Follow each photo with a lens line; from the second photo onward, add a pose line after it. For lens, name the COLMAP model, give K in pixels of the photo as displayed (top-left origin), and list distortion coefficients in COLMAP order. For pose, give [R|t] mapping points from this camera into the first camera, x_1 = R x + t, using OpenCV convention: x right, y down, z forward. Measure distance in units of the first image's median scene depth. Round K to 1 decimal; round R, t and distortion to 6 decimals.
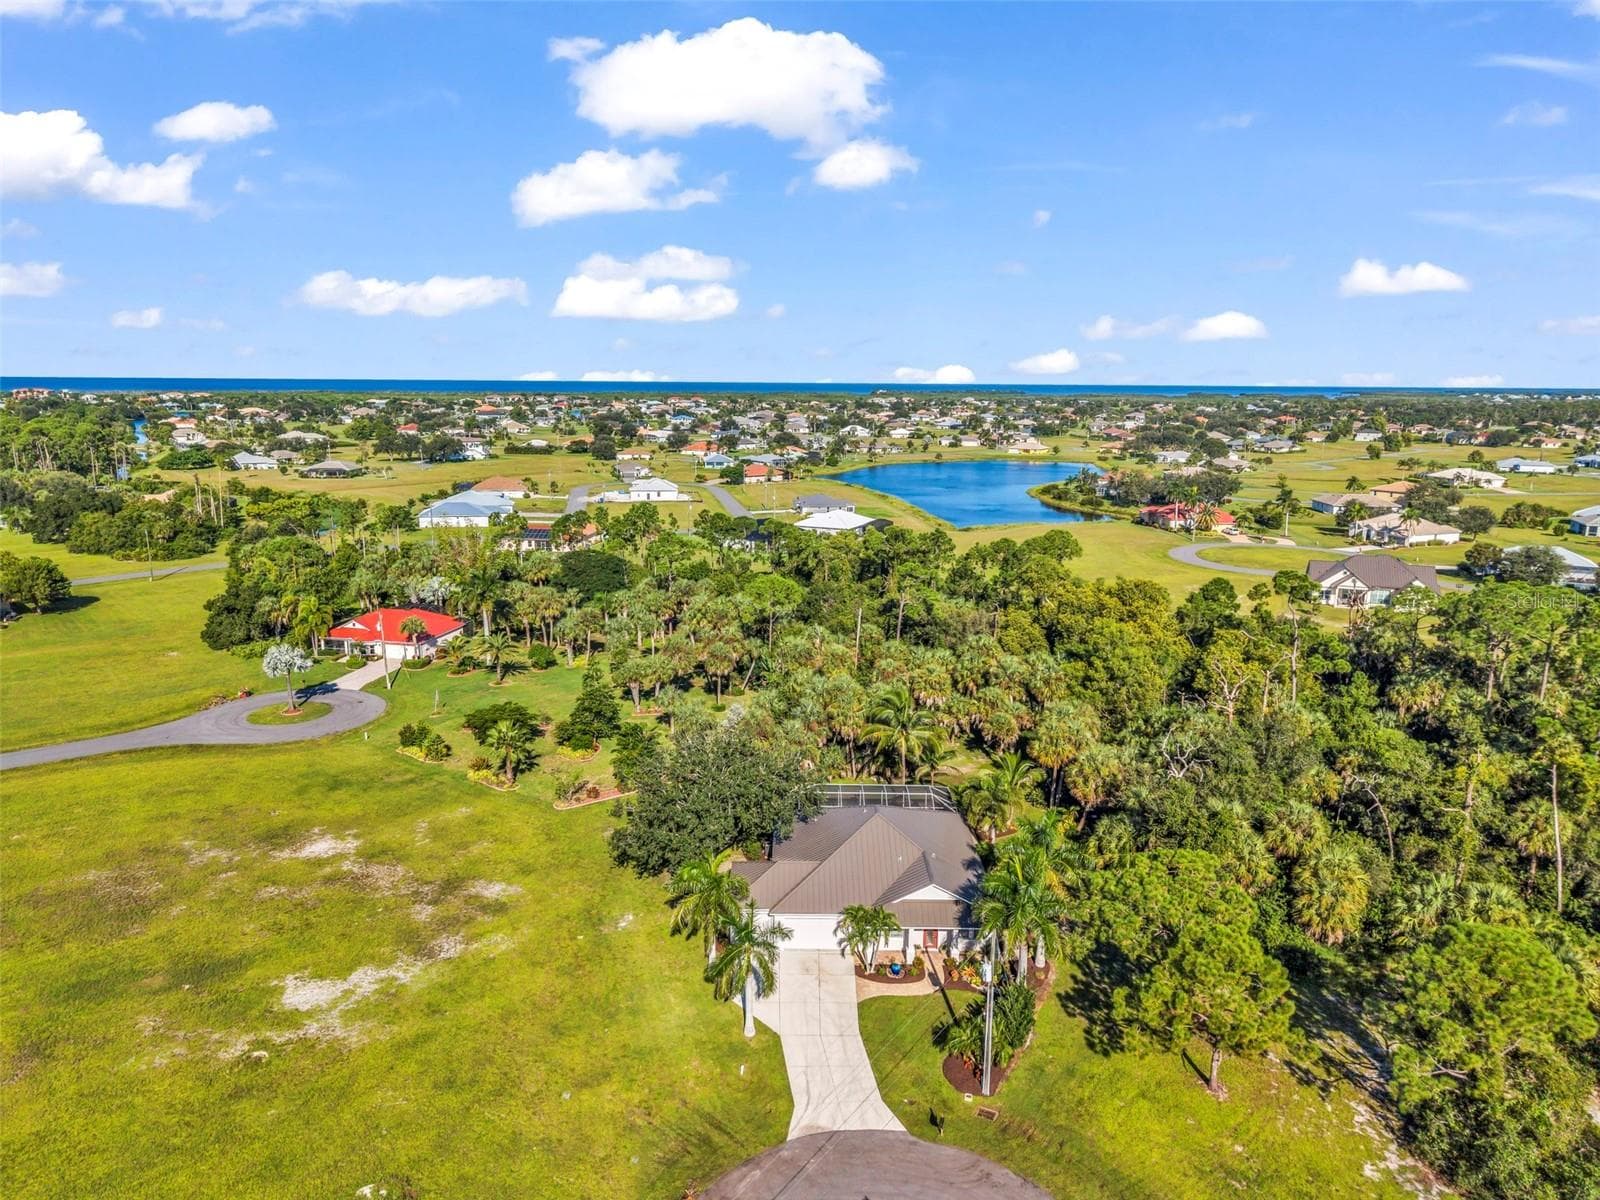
lens RADIAL K [[1070.2, 0, 799.6], [0, 1070.2, 591.1], [0, 0, 1]] dist [0.025178, -0.024894]
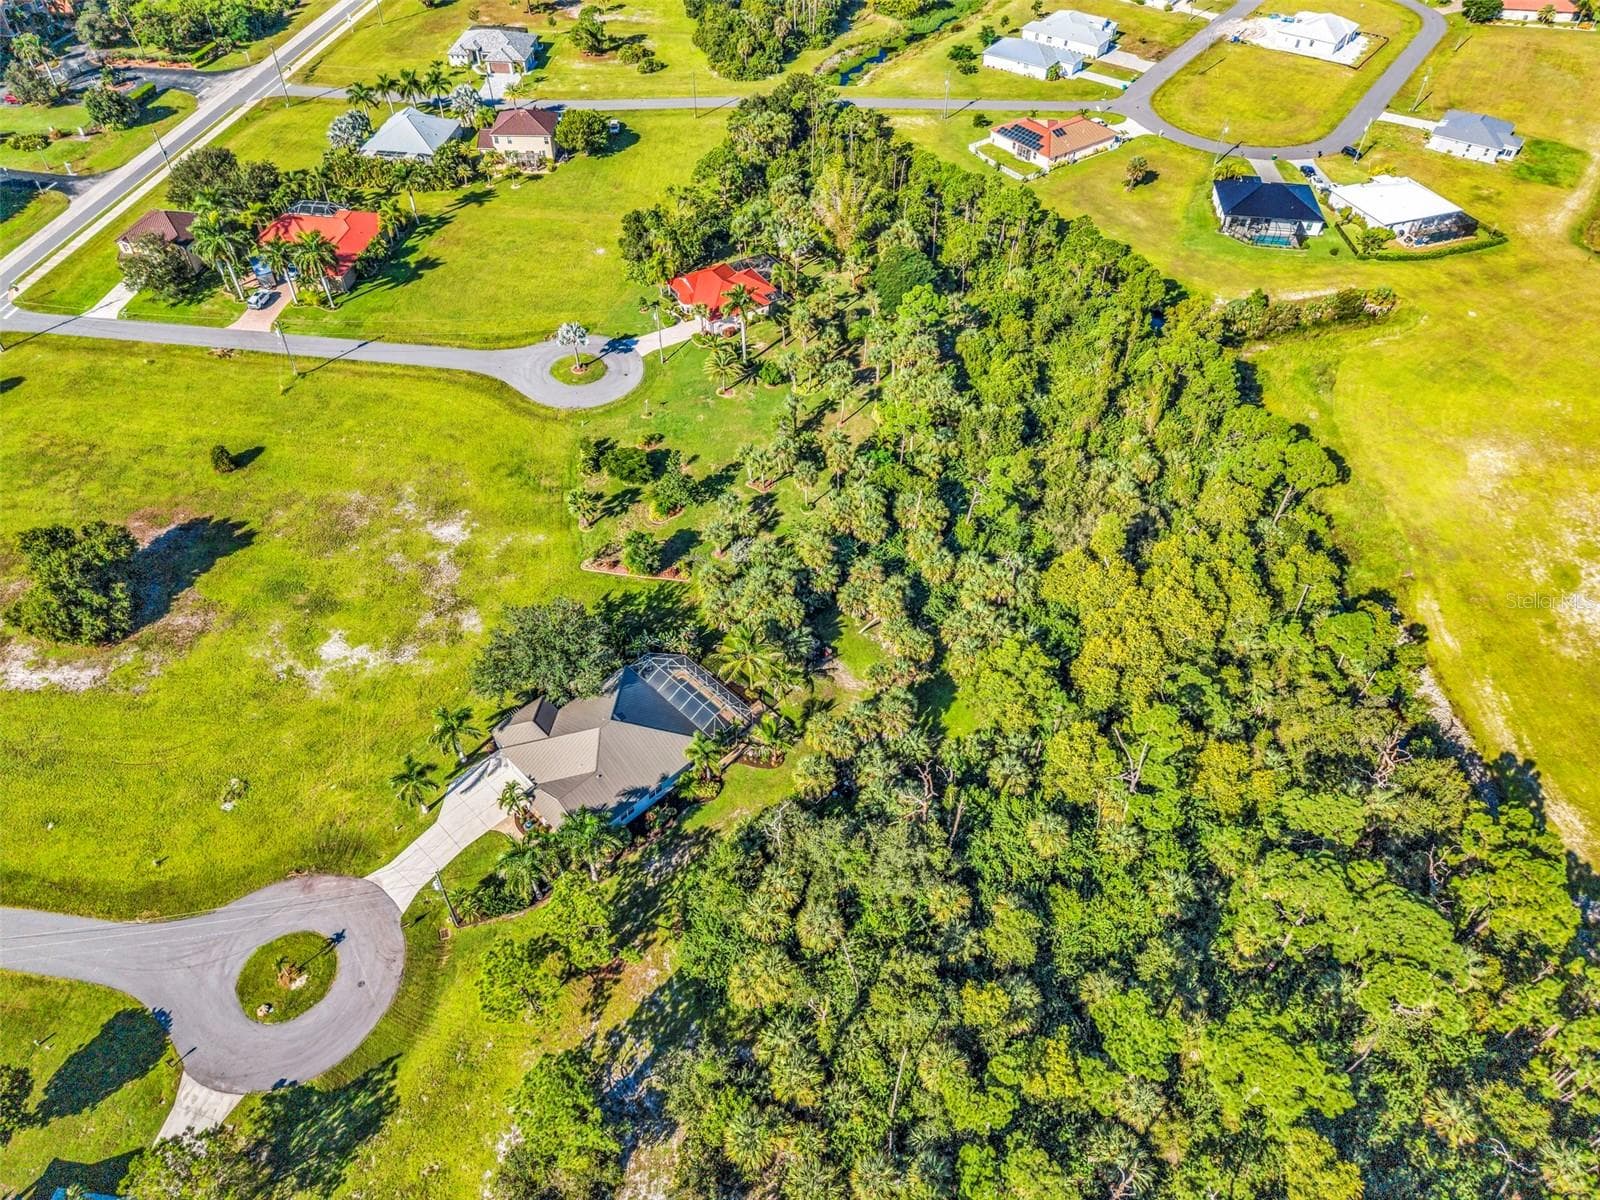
lens RADIAL K [[1070.2, 0, 799.6], [0, 1070.2, 591.1], [0, 0, 1]] dist [0.025178, -0.024894]
pose [[0.706433, 0.502478, -0.498466, 0.722675], [-0.142426, 0.790781, 0.595298, -0.674917], [0.693302, -0.349544, 0.630200, 0.287976]]
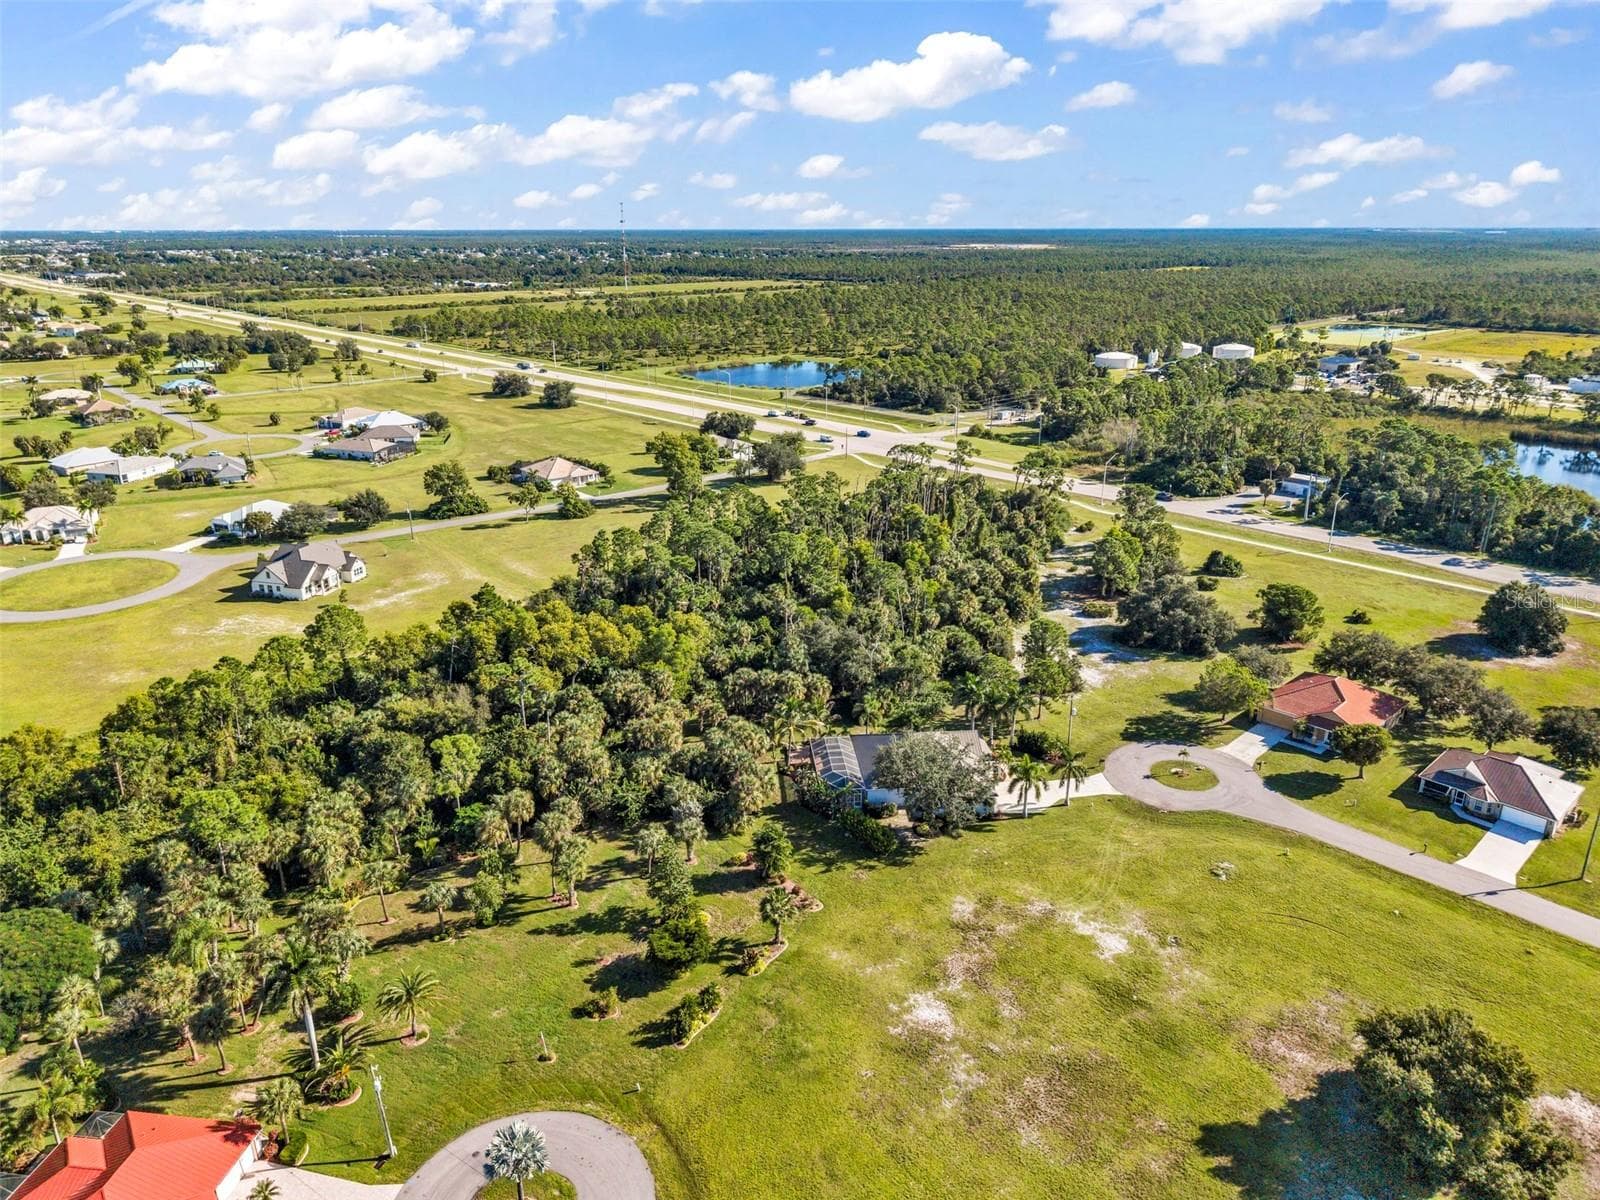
lens RADIAL K [[1070.2, 0, 799.6], [0, 1070.2, 591.1], [0, 0, 1]] dist [0.025178, -0.024894]
pose [[-0.087526, -0.329710, 0.940016, -1.267152], [0.195159, 0.919676, 0.340747, -0.557148], [-0.976858, 0.213277, -0.016150, 0.975662]]
